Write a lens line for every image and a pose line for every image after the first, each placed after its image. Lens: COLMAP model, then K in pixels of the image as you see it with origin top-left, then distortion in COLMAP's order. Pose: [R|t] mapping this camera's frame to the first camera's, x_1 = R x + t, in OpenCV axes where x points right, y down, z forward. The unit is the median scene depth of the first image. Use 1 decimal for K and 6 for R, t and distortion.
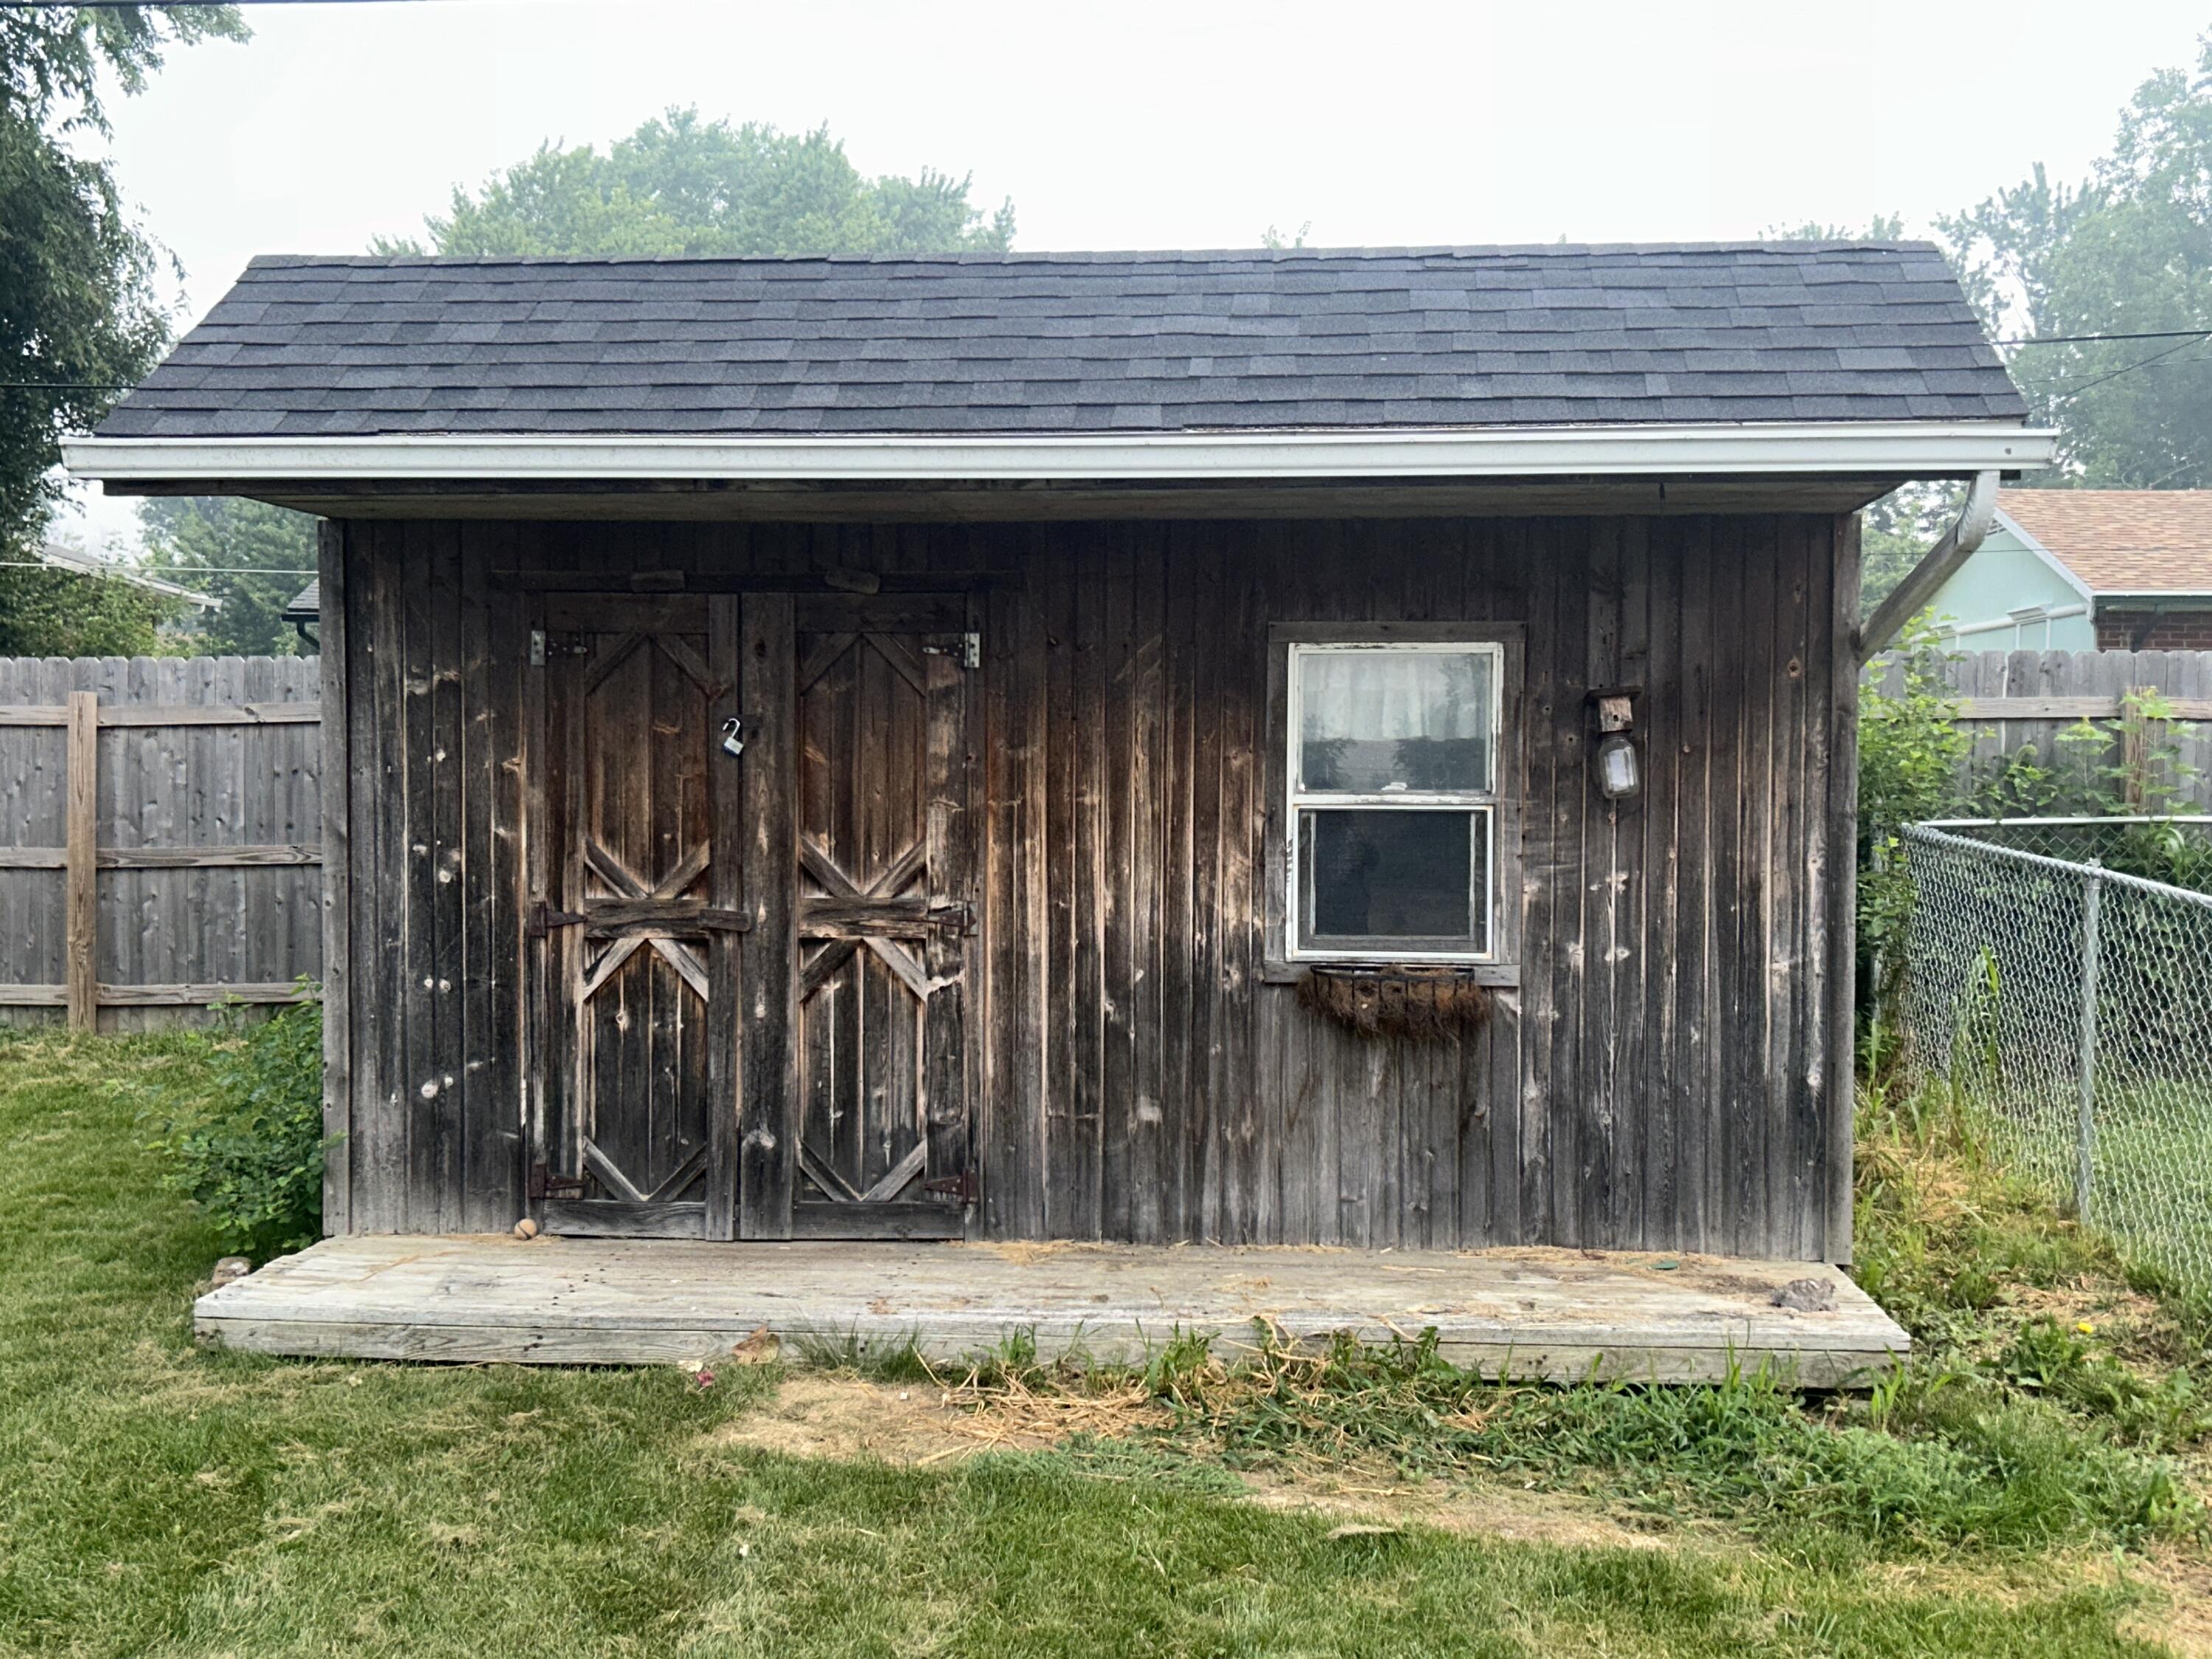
lens RADIAL K [[2351.8, 0, 1219.0], [0, 2351.8, 818.9], [0, 0, 1]] dist [0.112086, -0.272472]
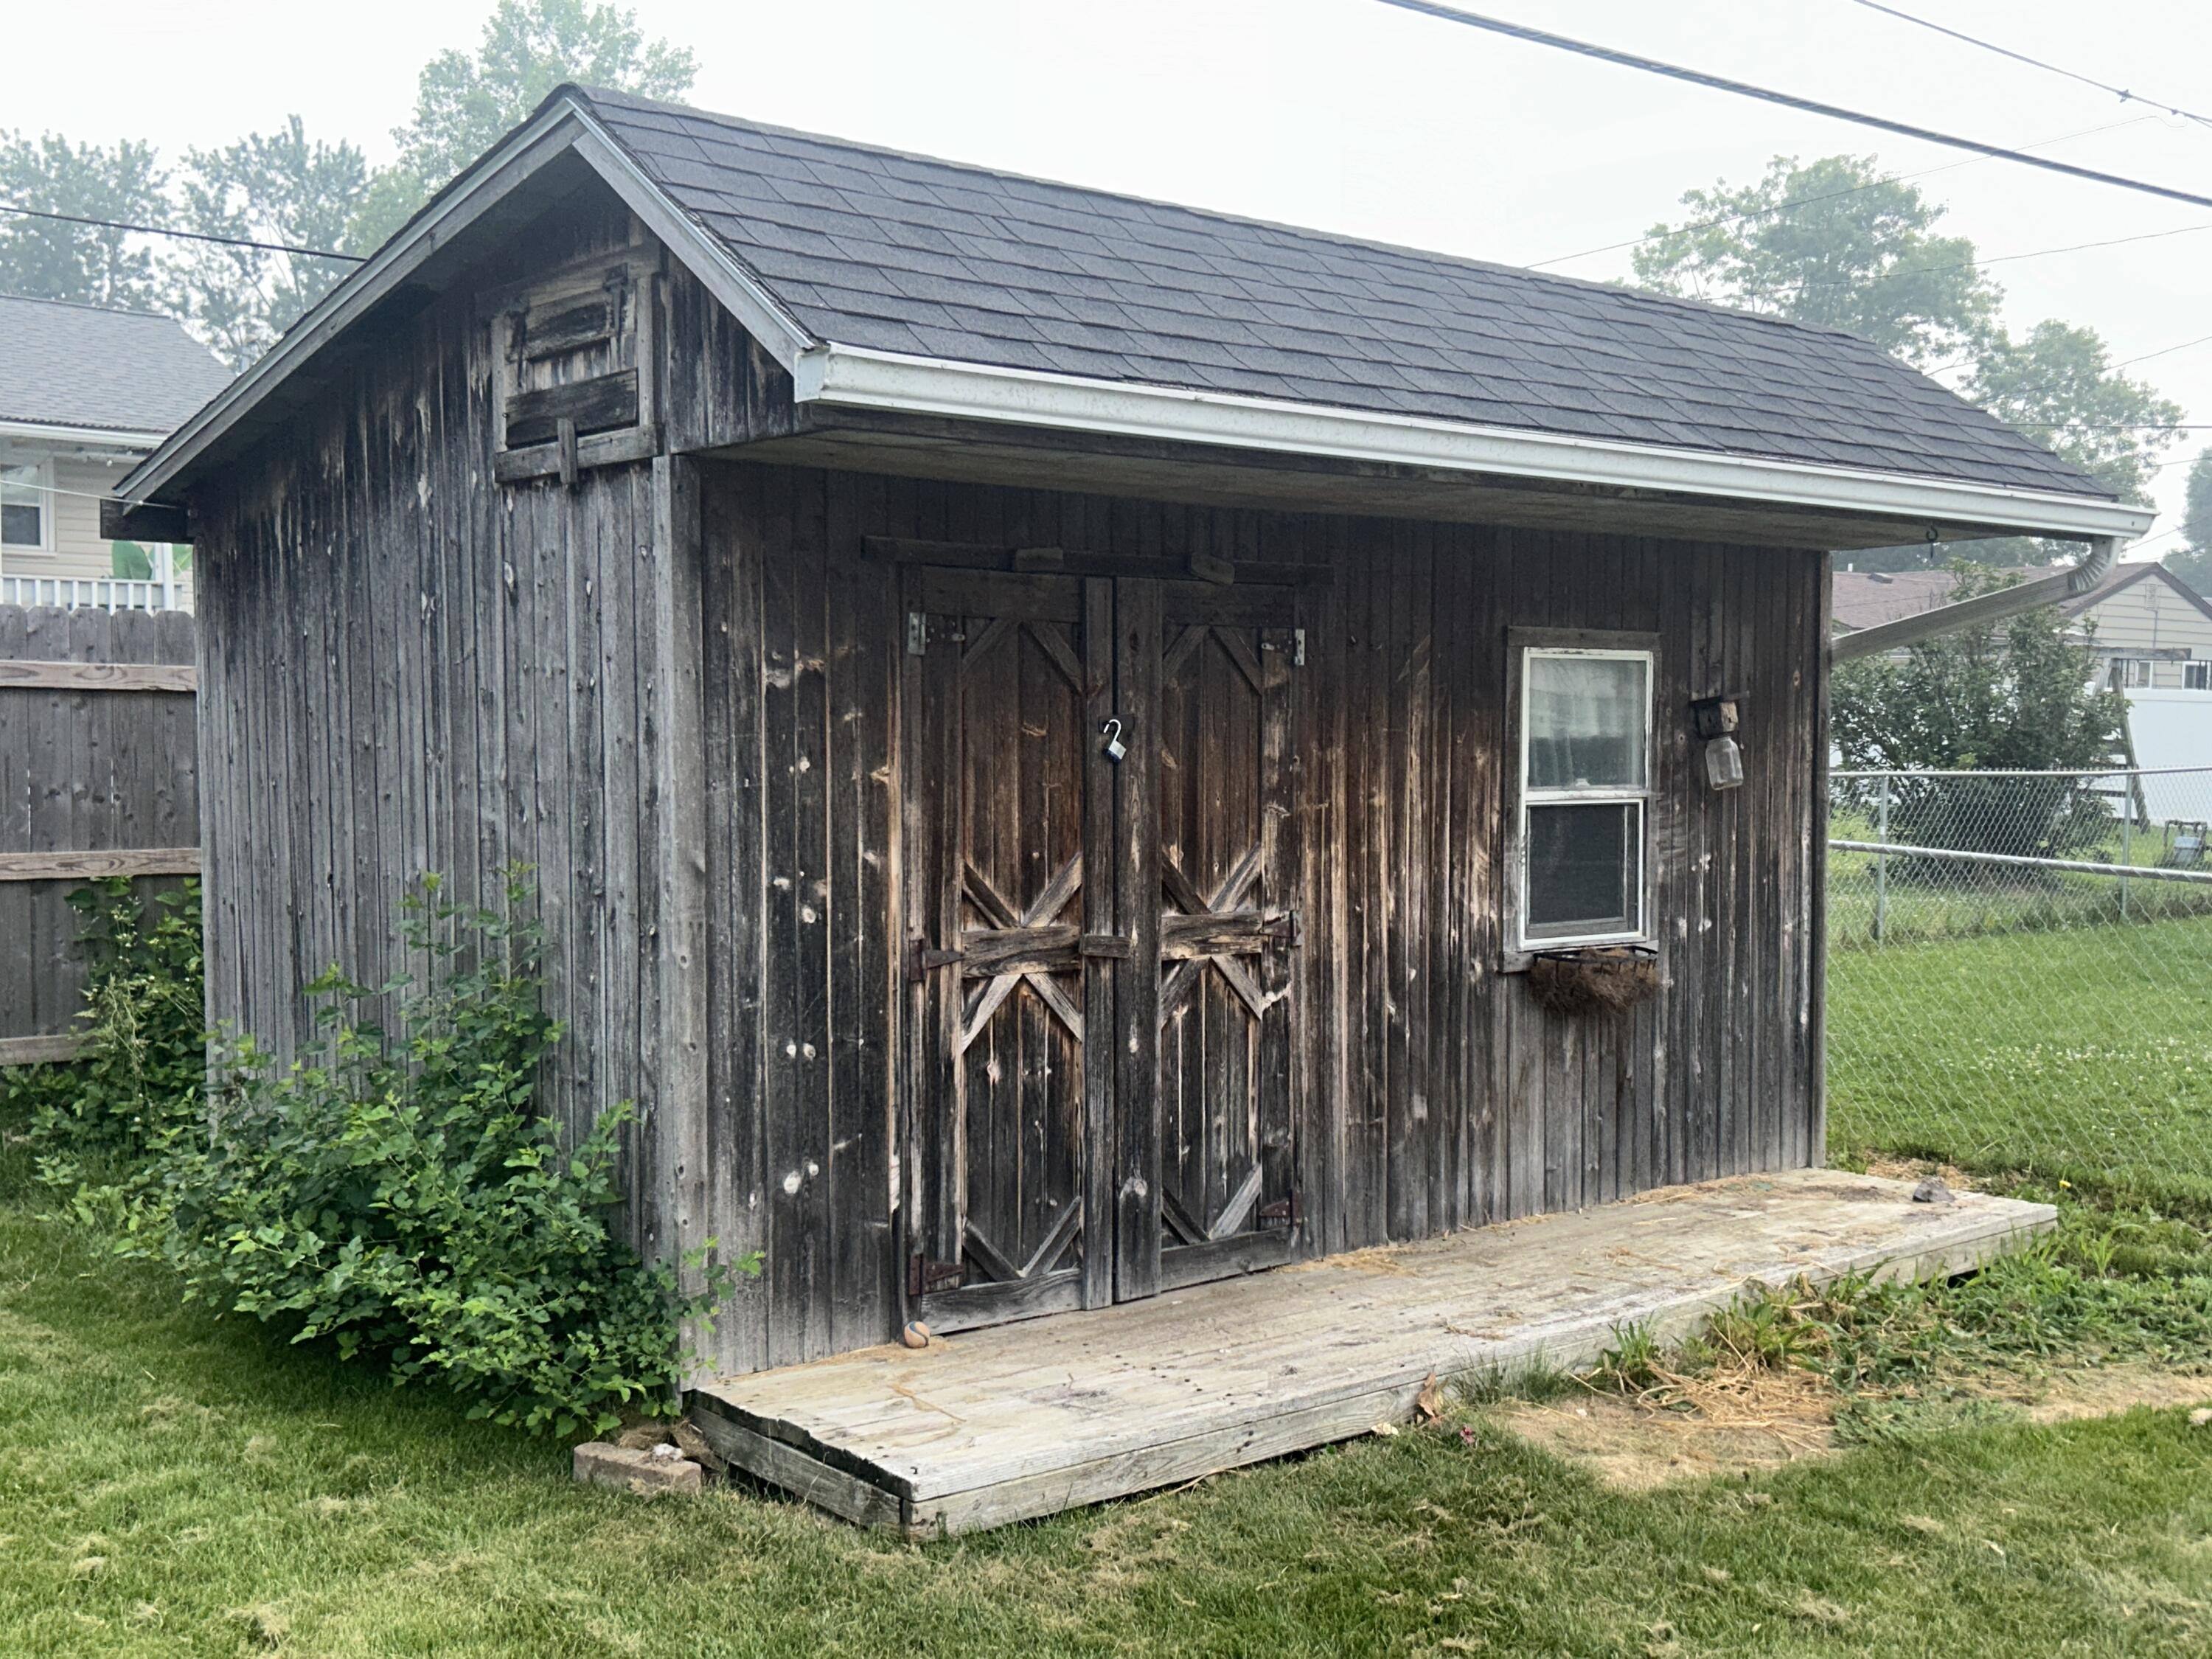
lens RADIAL K [[2326.5, 0, 1106.0], [0, 2326.5, 829.5], [0, 0, 1]] dist [0.065779, -0.010451]
pose [[0.729727, -0.031969, 0.682991, -0.802926], [0.014160, 0.999399, 0.031651, -0.028698], [-0.683592, -0.013426, 0.729740, 0.363715]]
